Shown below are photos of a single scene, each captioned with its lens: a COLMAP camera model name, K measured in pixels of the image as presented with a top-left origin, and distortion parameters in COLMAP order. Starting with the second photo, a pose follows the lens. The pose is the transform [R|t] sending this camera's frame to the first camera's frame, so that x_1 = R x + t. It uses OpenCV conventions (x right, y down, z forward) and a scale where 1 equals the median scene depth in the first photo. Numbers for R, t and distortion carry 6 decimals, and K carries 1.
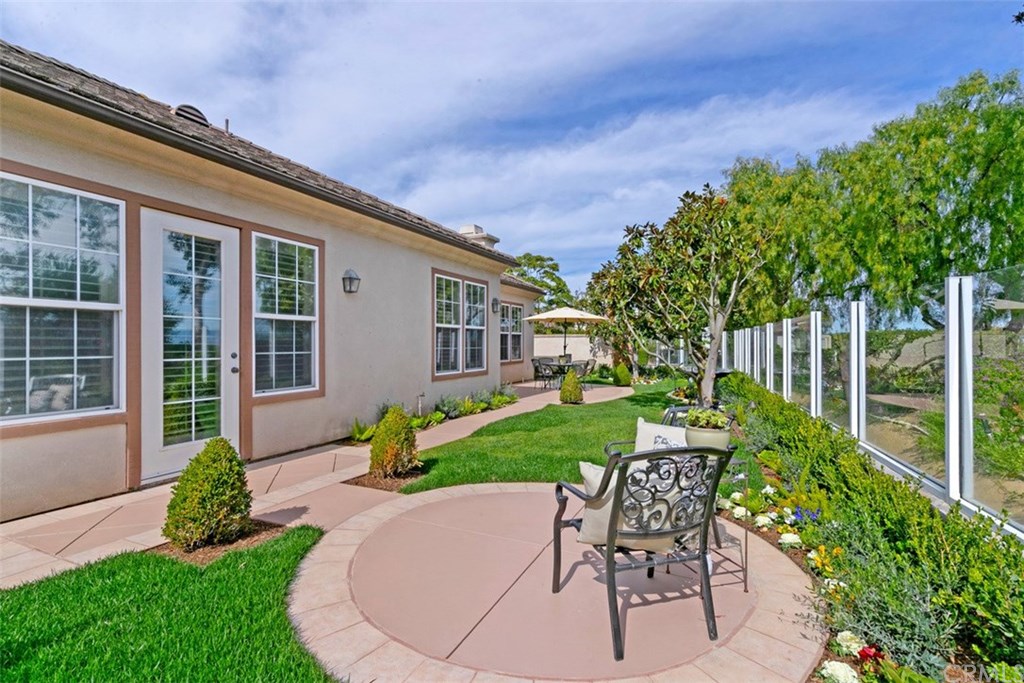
lens RADIAL K [[462.3, 0, 512.0], [0, 462.3, 341.5], [0, 0, 1]] dist [0.002718, 0.000005]
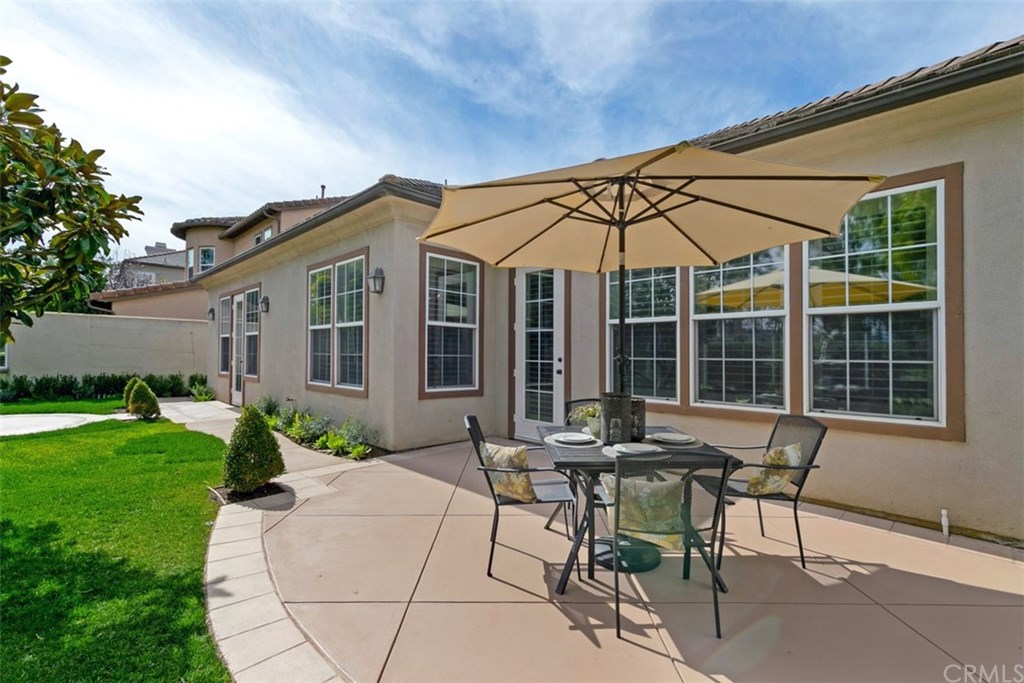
lens RADIAL K [[462.3, 0, 512.0], [0, 462.3, 341.5], [0, 0, 1]] dist [0.002718, 0.000005]
pose [[-0.180252, -0.011799, -0.983550, 0.524986], [0.005156, 0.999903, -0.012940, 0.003678], [0.983607, -0.007404, -0.180174, 1.249359]]
